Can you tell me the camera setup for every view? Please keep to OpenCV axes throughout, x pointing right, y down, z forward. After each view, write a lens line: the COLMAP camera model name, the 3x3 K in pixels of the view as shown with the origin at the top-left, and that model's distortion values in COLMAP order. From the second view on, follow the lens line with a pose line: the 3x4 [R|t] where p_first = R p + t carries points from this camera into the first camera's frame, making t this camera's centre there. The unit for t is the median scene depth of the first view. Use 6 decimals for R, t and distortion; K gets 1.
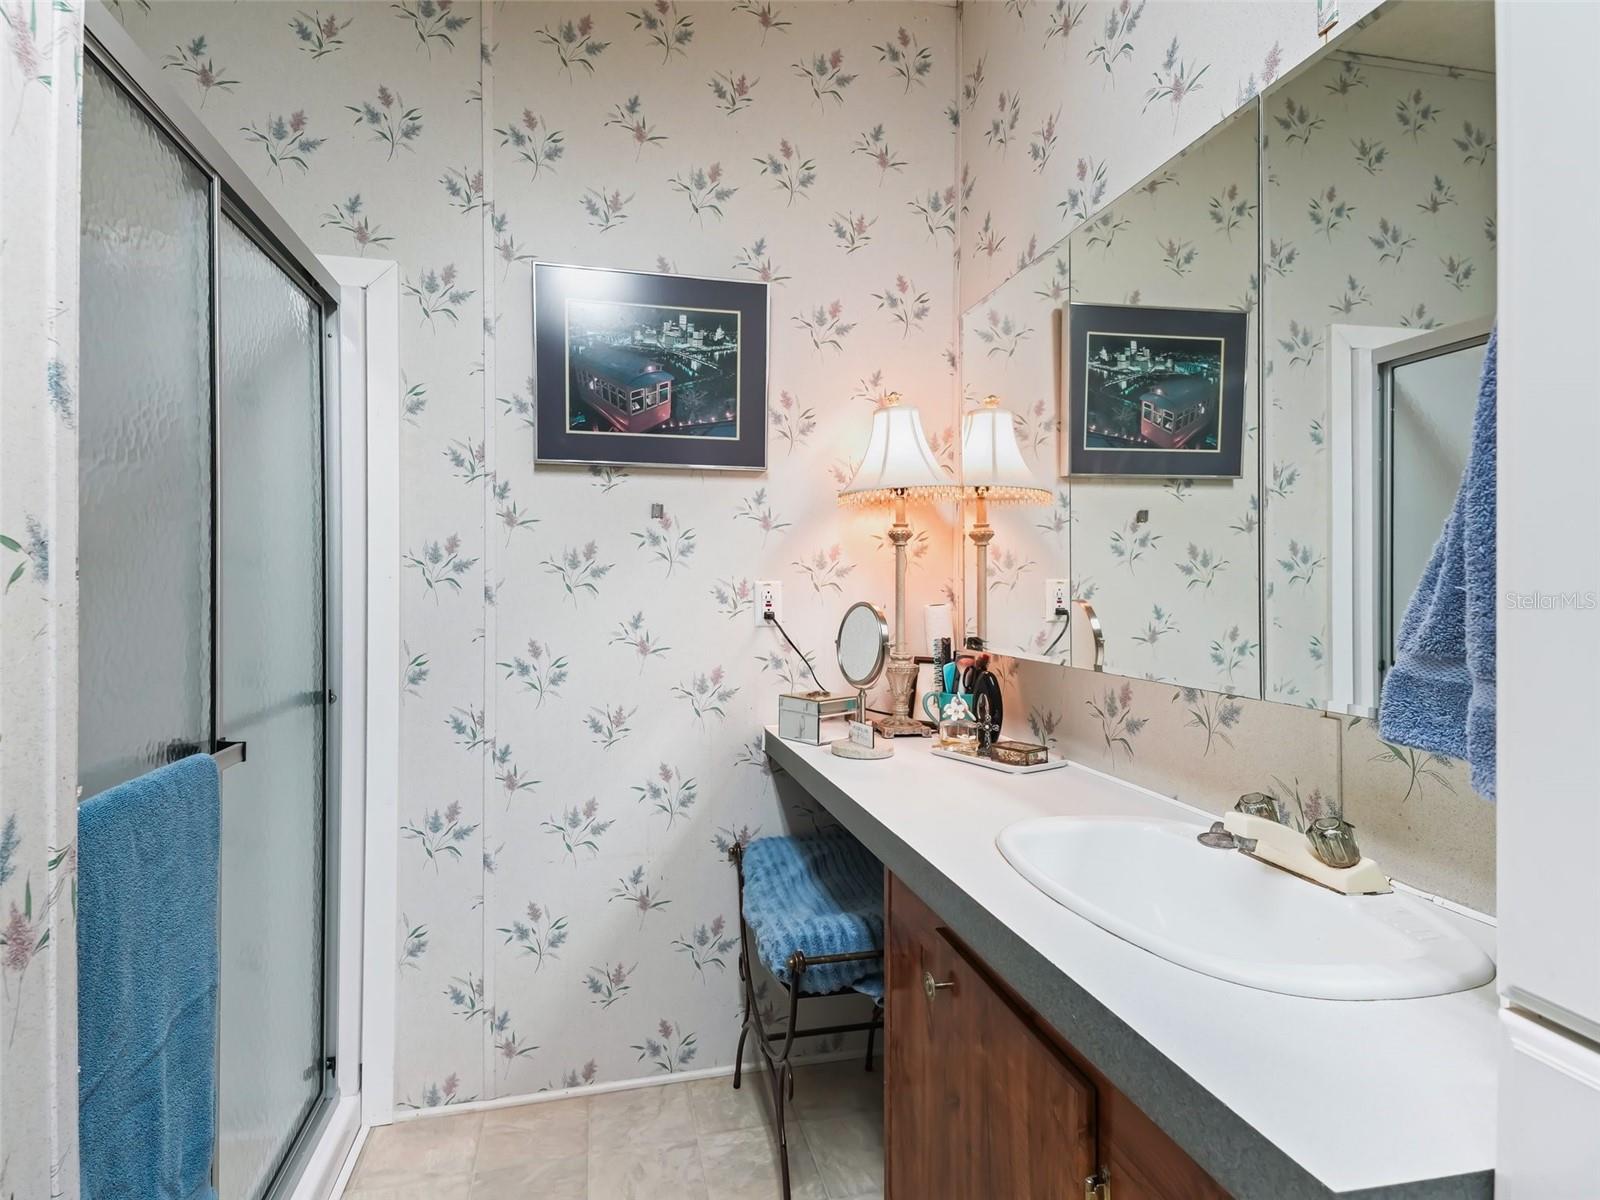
lens RADIAL K [[696.2, 0, 798.8], [0, 696.2, 583.1], [0, 0, 1]] dist [0.027397, -0.000089]
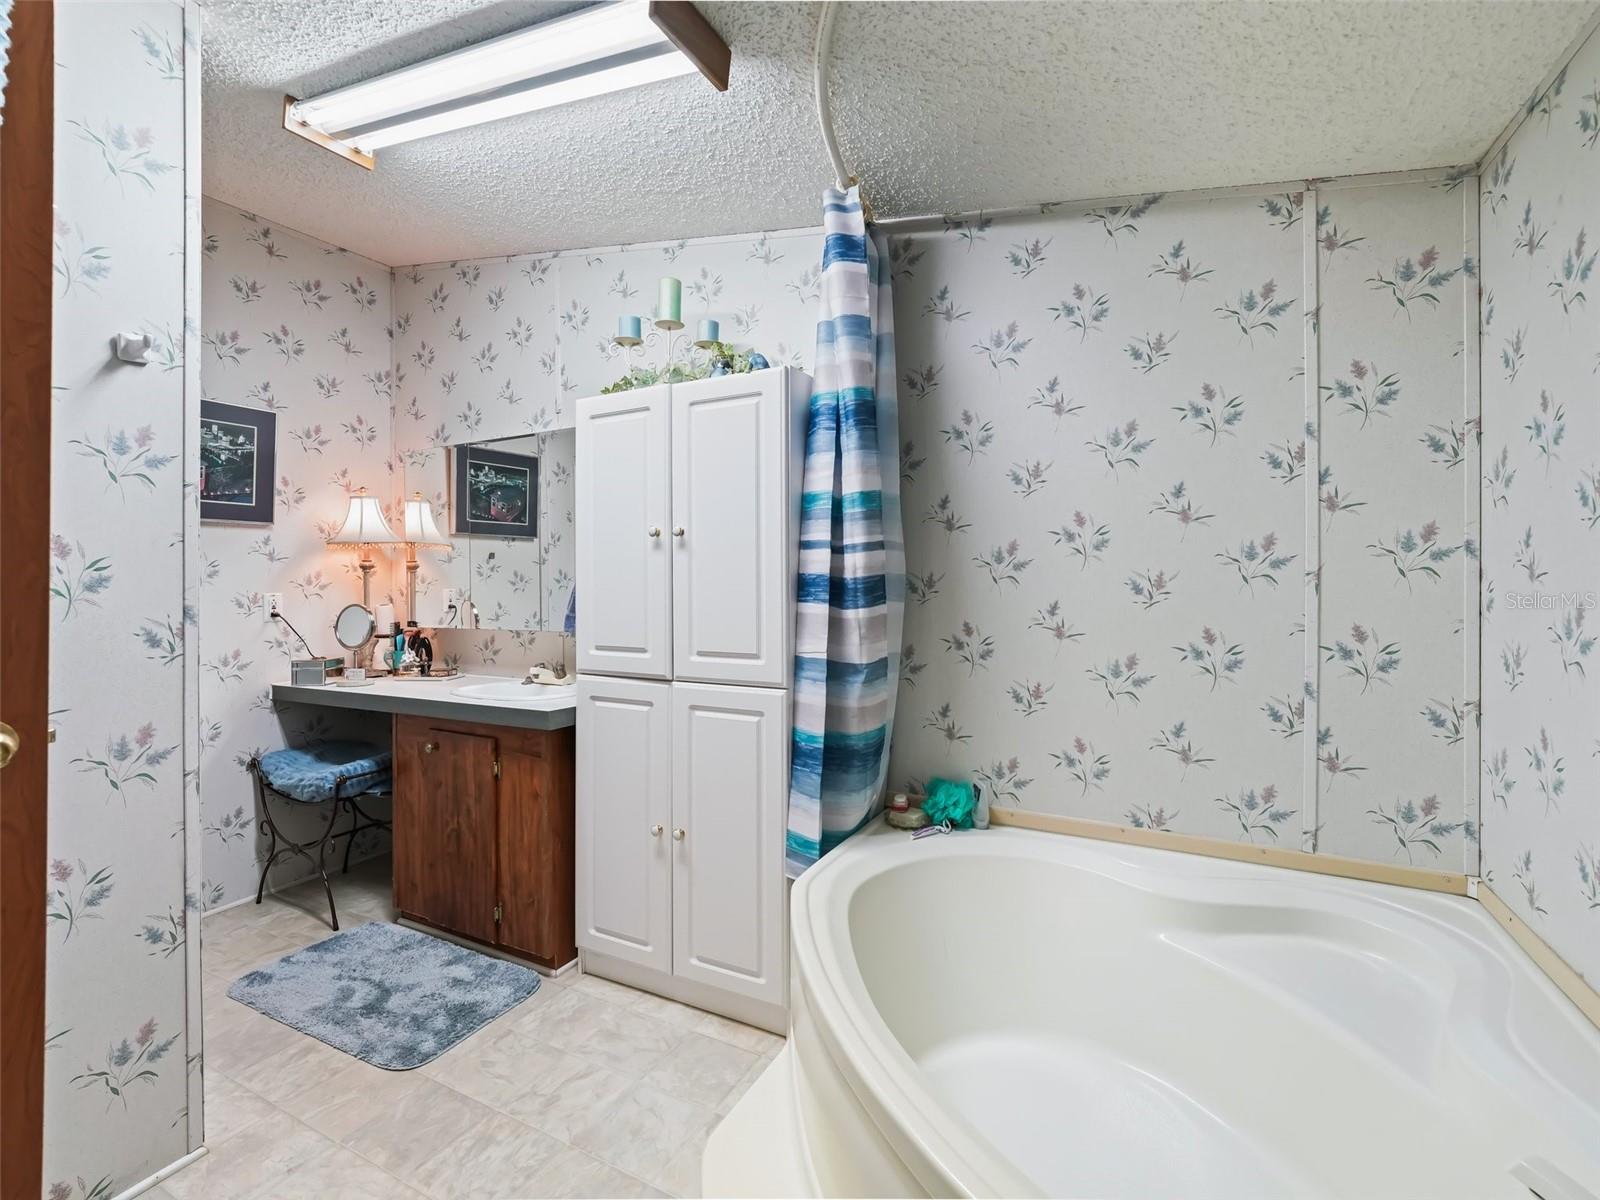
lens RADIAL K [[721.6, 0, 800.6], [0, 721.6, 581.8], [0, 0, 1]] dist [-0.001349, -0.000469]
pose [[0.620681, -0.006267, 0.784039, -0.600182], [0.006911, 0.999973, 0.002522, -0.025310], [-0.784033, 0.003854, 0.620707, -1.000095]]
